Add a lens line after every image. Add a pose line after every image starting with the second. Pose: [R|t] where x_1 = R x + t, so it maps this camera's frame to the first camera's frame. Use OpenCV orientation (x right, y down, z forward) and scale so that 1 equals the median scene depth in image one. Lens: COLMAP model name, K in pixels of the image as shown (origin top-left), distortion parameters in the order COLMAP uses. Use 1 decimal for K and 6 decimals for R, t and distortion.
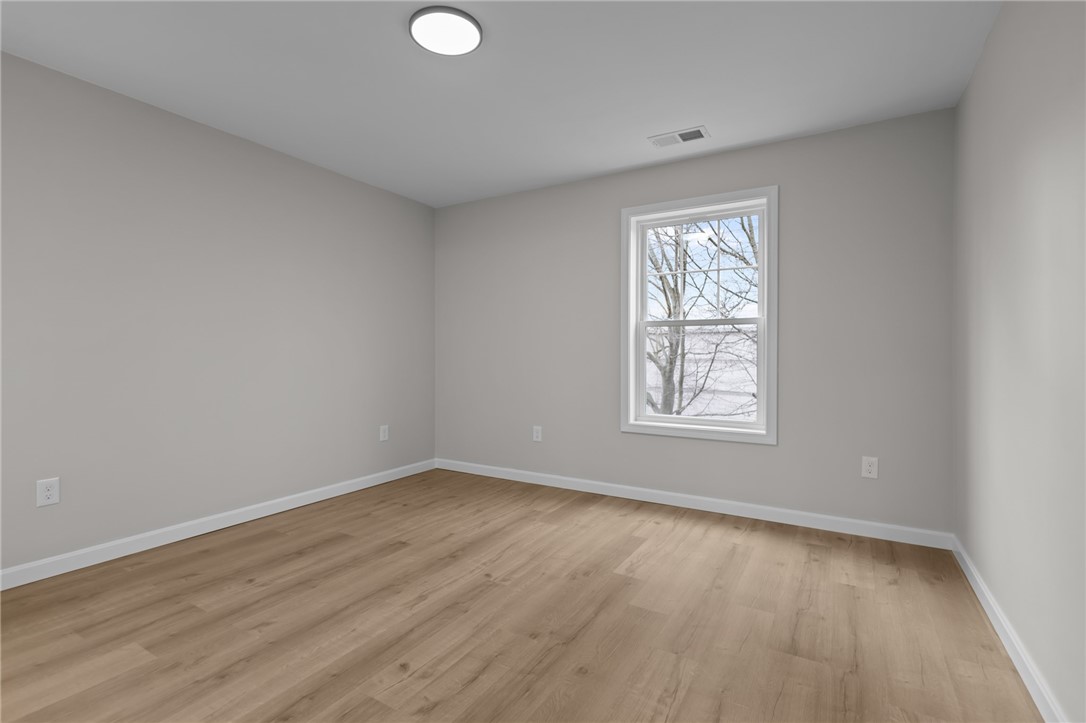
lens RADIAL K [[503.6, 0, 547.5], [0, 503.6, 359.4], [0, 0, 1]] dist [-0.000475, -0.000126]
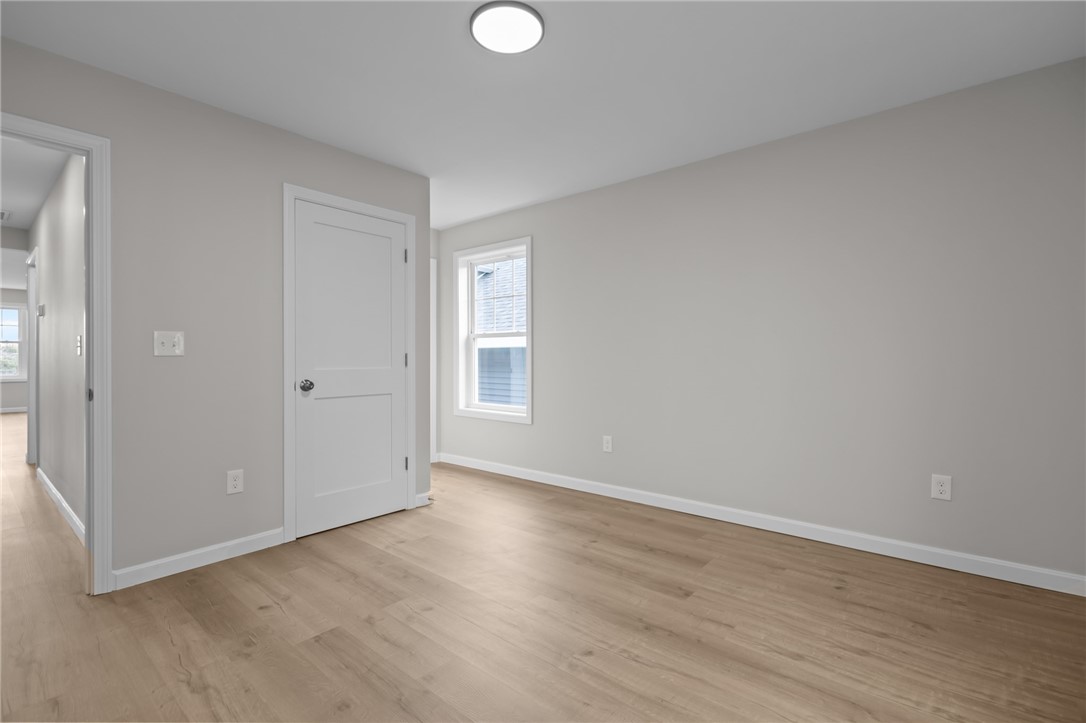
lens RADIAL K [[503.6, 0, 547.5], [0, 503.6, 359.4], [0, 0, 1]] dist [-0.000475, -0.000126]
pose [[-0.180995, -0.000223, -0.983484, 0.509925], [-0.012047, 0.999925, 0.001990, -0.008568], [0.983410, 0.012208, -0.180984, 0.863622]]
